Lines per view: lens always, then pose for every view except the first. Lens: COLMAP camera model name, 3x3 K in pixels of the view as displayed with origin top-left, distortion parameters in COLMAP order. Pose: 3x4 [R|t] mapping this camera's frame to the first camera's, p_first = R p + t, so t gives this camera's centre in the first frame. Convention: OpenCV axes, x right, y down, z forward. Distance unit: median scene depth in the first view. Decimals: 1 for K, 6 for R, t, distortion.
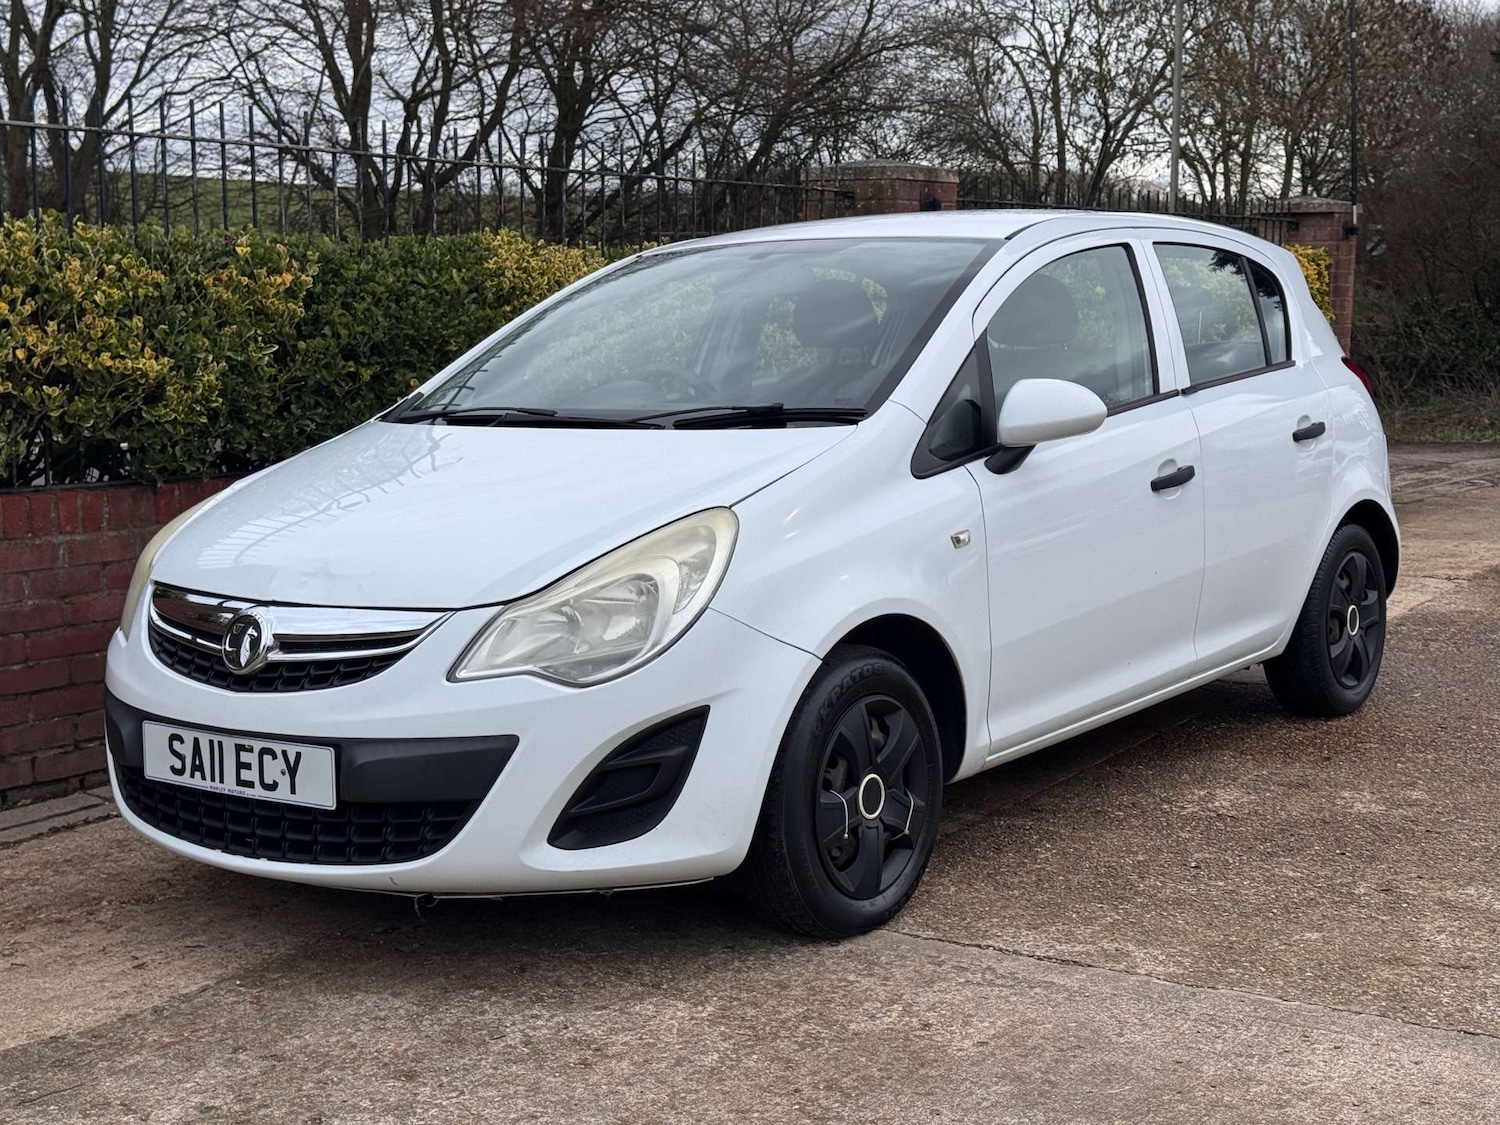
lens RADIAL K [[2087.1, 0, 738.6], [0, 2087.1, 562.7], [0, 0, 1]] dist [0.176936, -0.341951]
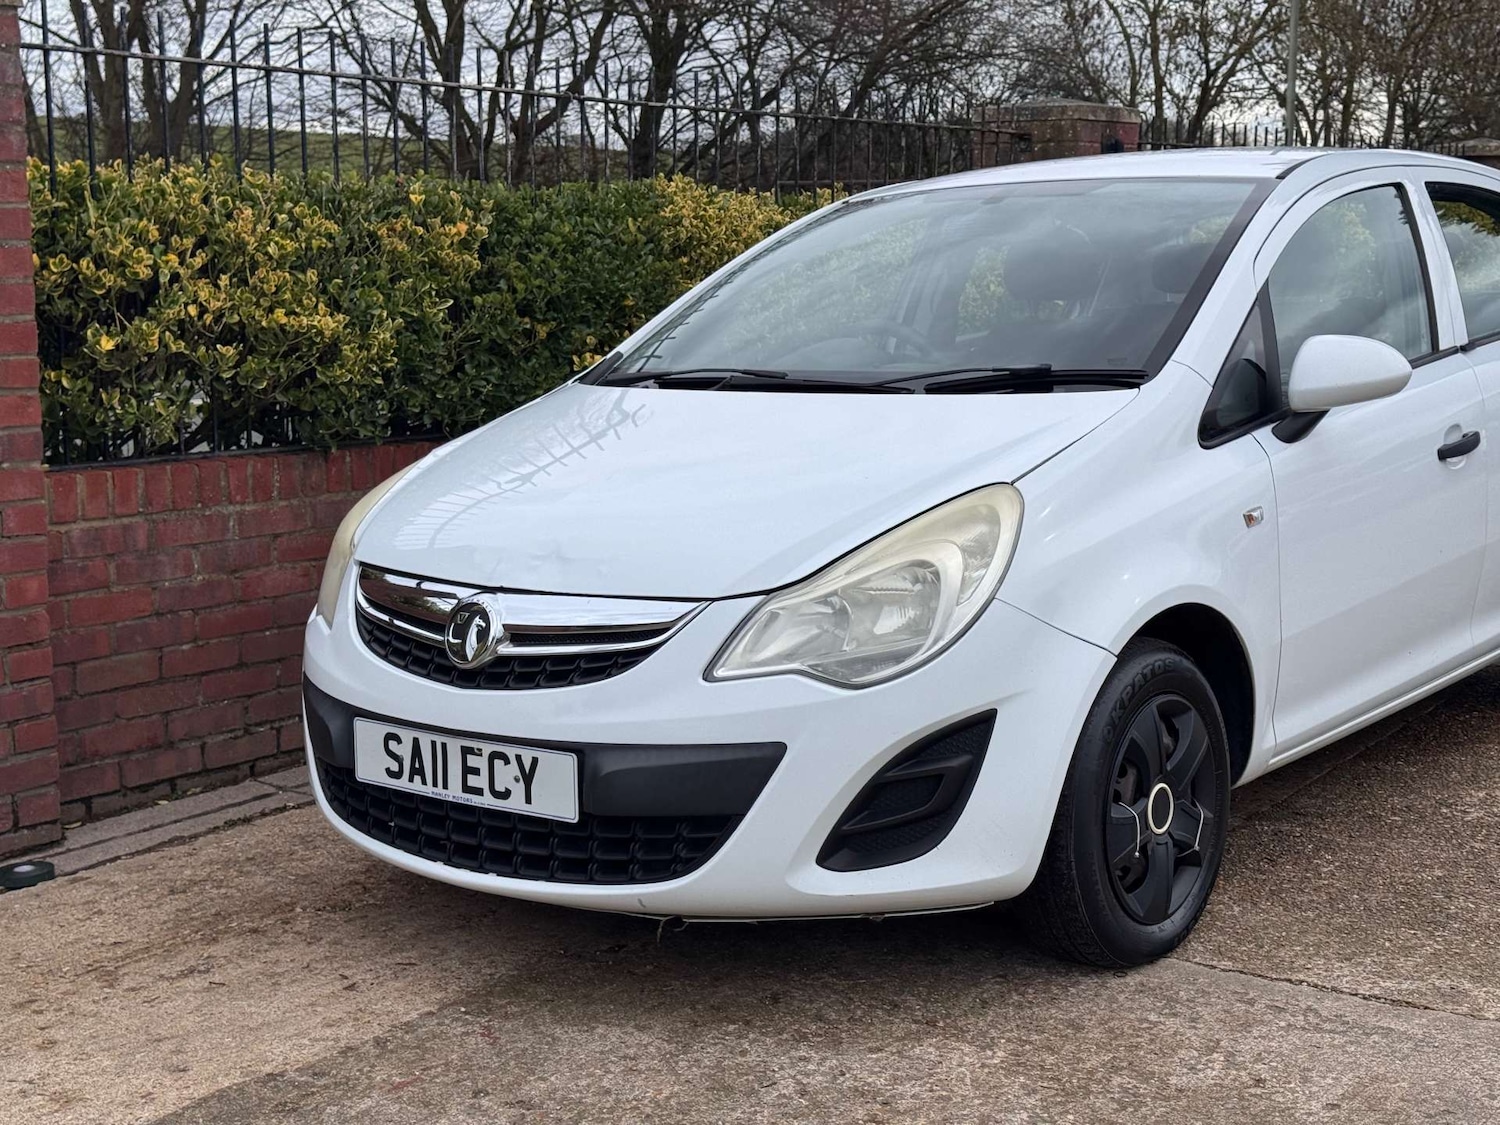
lens RADIAL K [[2087.1, 0, 738.6], [0, 2087.1, 562.7], [0, 0, 1]] dist [0.176936, -0.341951]
pose [[0.999391, 0.003893, -0.034682, -0.077988], [-0.003129, 0.999752, 0.022053, -0.010707], [0.034760, -0.021931, 0.999155, 0.097429]]
